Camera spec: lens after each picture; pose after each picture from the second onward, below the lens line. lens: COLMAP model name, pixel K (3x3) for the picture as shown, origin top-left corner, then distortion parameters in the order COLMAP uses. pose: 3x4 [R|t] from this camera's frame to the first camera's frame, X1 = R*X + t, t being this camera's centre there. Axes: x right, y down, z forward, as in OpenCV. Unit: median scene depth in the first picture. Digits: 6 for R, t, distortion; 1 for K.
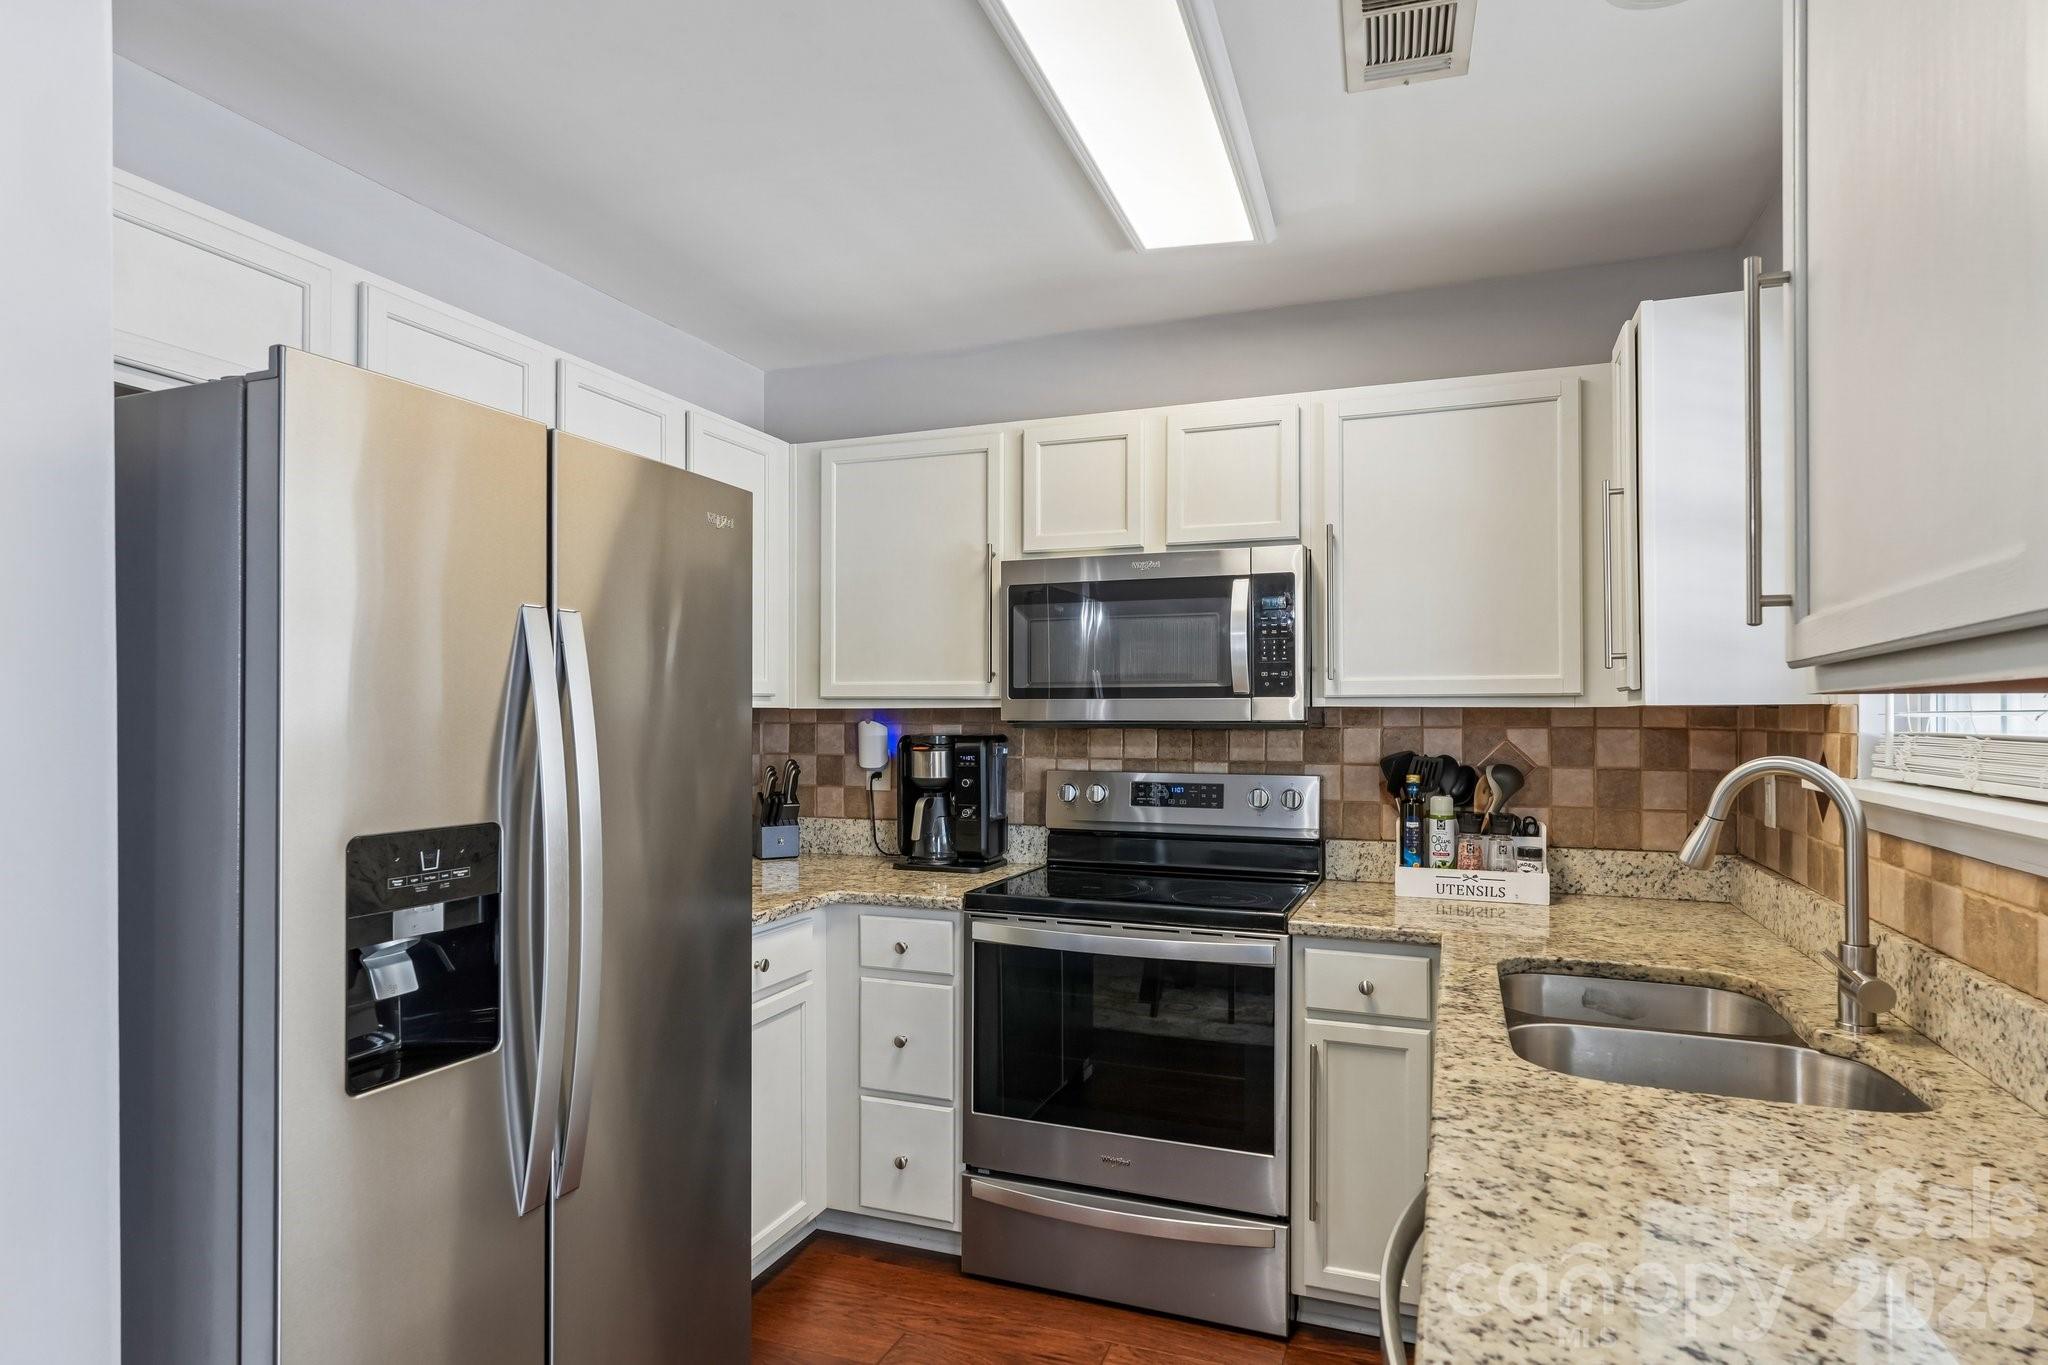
lens RADIAL K [[1078.3, 0, 1029.1], [0, 1078.3, 696.7], [0, 0, 1]] dist [0.003657, 0.000216]
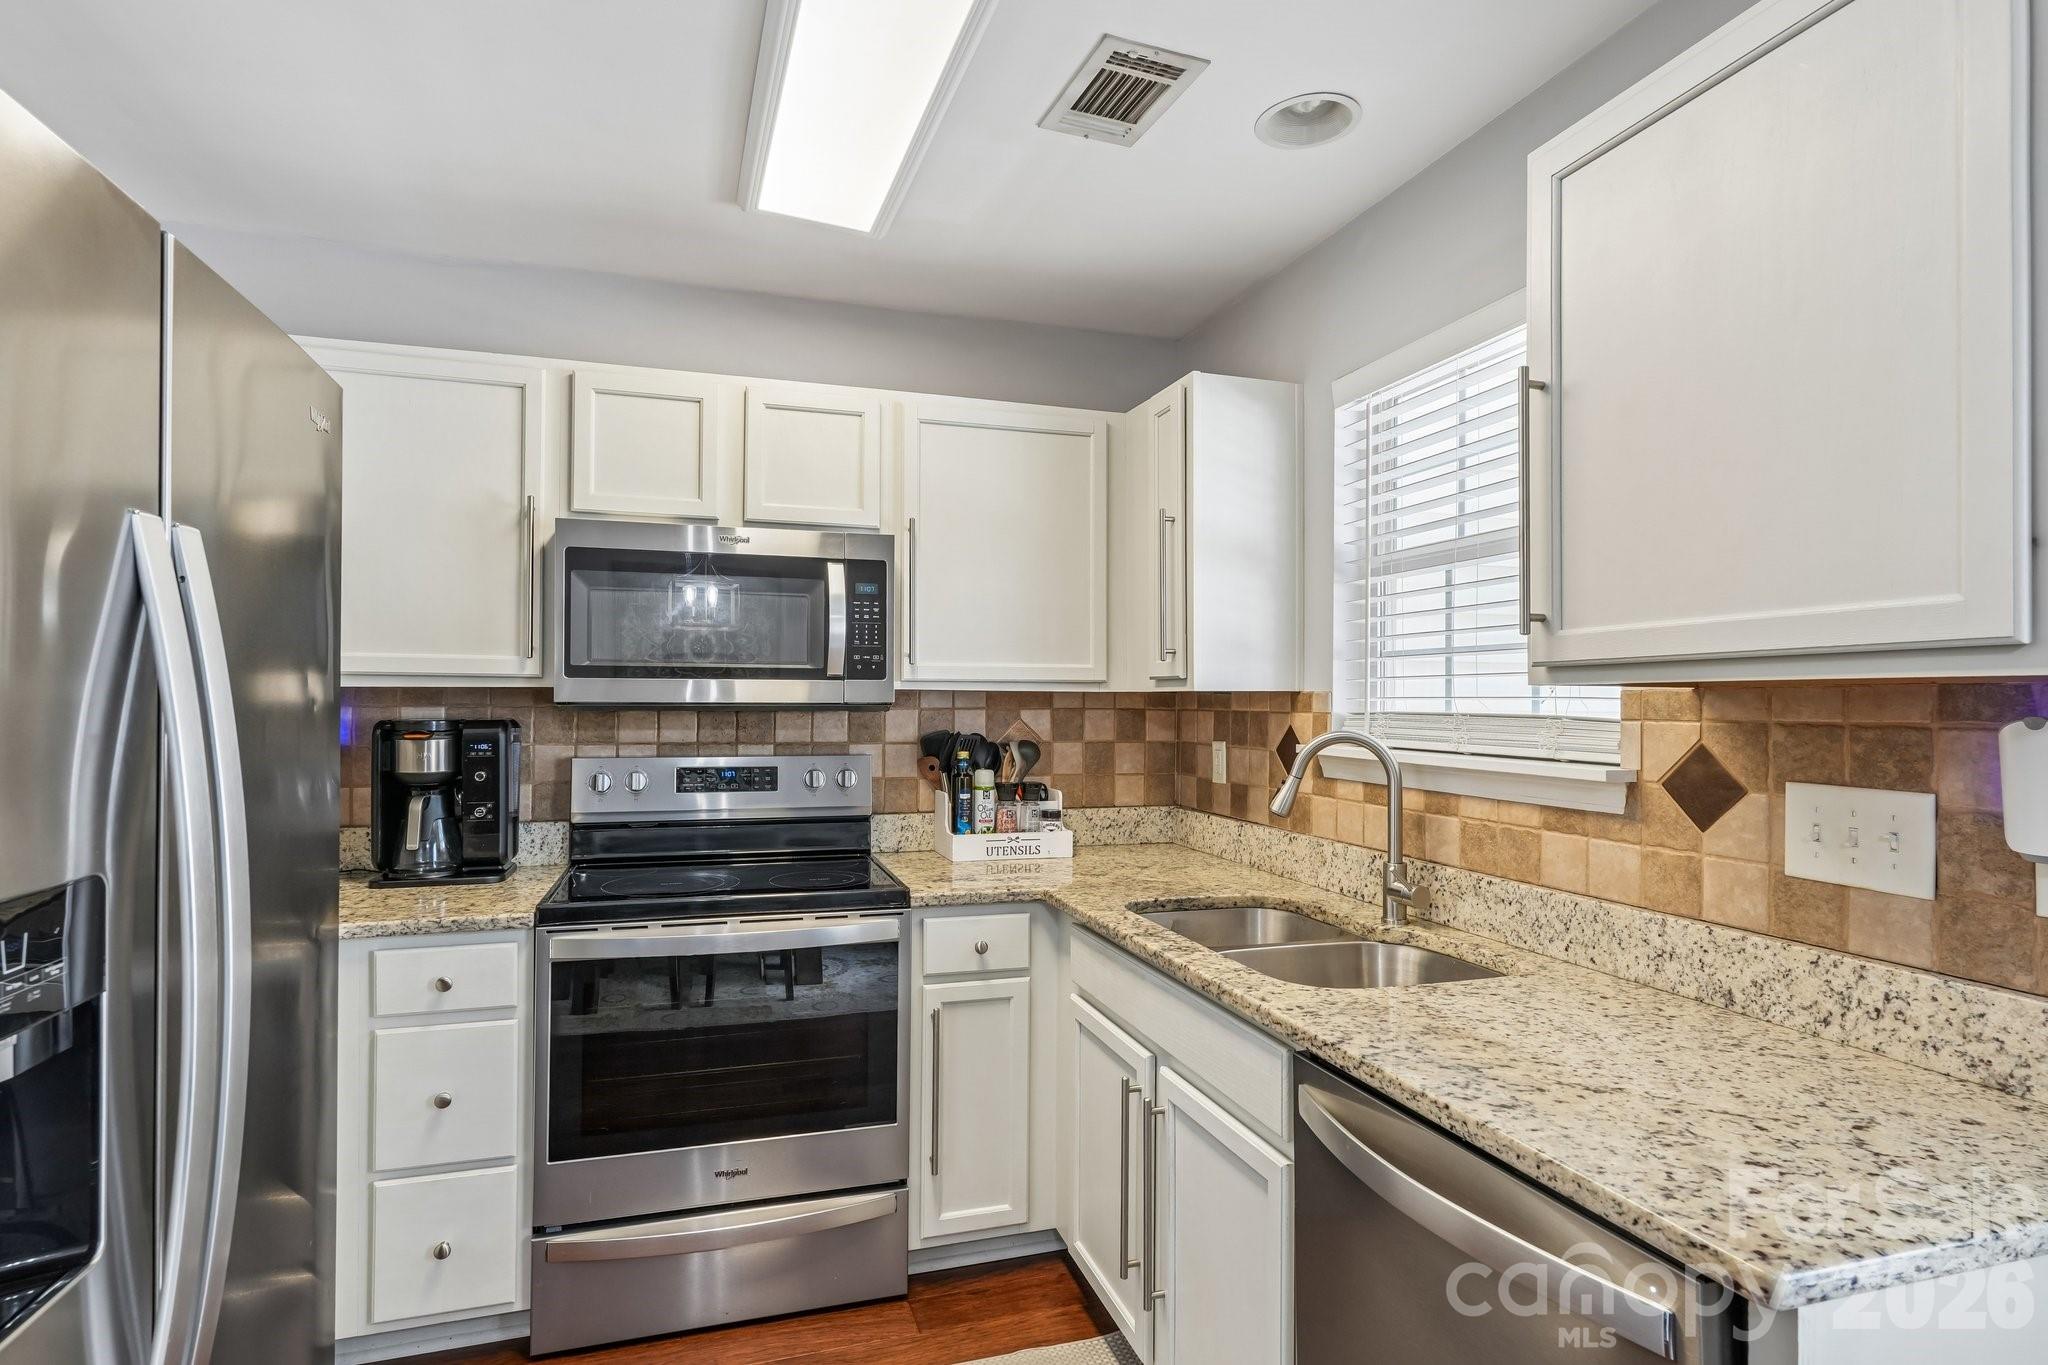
lens RADIAL K [[1010.6, 0, 1015.5], [0, 1010.6, 682.0], [0, 0, 1]] dist [0.001285, 0.001822]
pose [[0.796884, 0.013050, 0.603991, -0.242973], [-0.014690, 0.999890, -0.002223, 0.002322], [-0.603954, -0.007101, 0.796988, 0.143015]]
